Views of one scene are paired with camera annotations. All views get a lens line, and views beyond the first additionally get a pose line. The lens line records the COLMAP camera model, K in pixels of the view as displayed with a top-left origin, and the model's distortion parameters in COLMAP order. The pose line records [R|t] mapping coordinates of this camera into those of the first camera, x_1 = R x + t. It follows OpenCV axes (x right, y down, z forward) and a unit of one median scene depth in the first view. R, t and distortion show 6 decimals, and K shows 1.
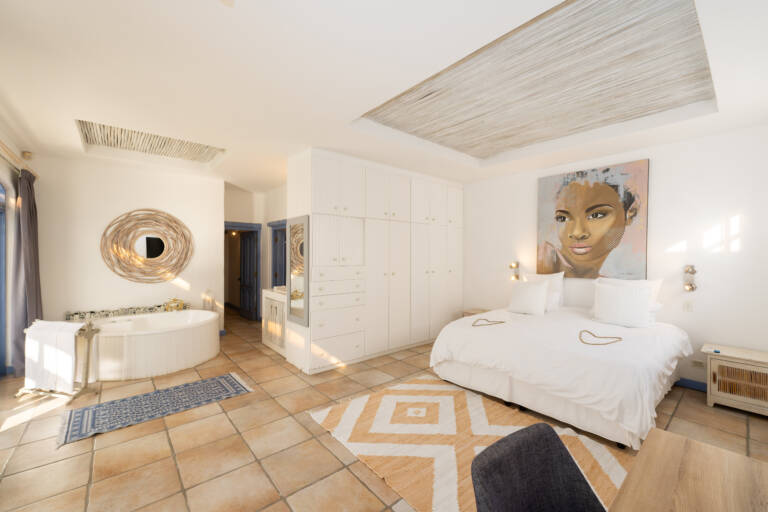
lens RADIAL K [[316.7, 0, 387.3], [0, 316.7, 257.8], [0, 0, 1]] dist [-0.002765, 0.001791]
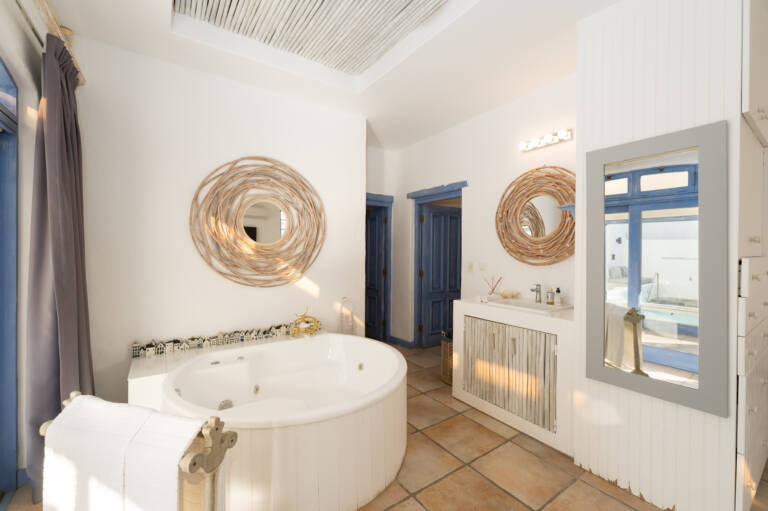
lens RADIAL K [[319.2, 0, 382.0], [0, 319.2, 252.6], [0, 0, 1]] dist [0.009107, -0.000571]
pose [[0.995021, 0.001351, -0.099660, -0.499512], [-0.001782, 0.999989, -0.004243, 0.021324], [0.099653, 0.004399, 0.995013, 0.463361]]
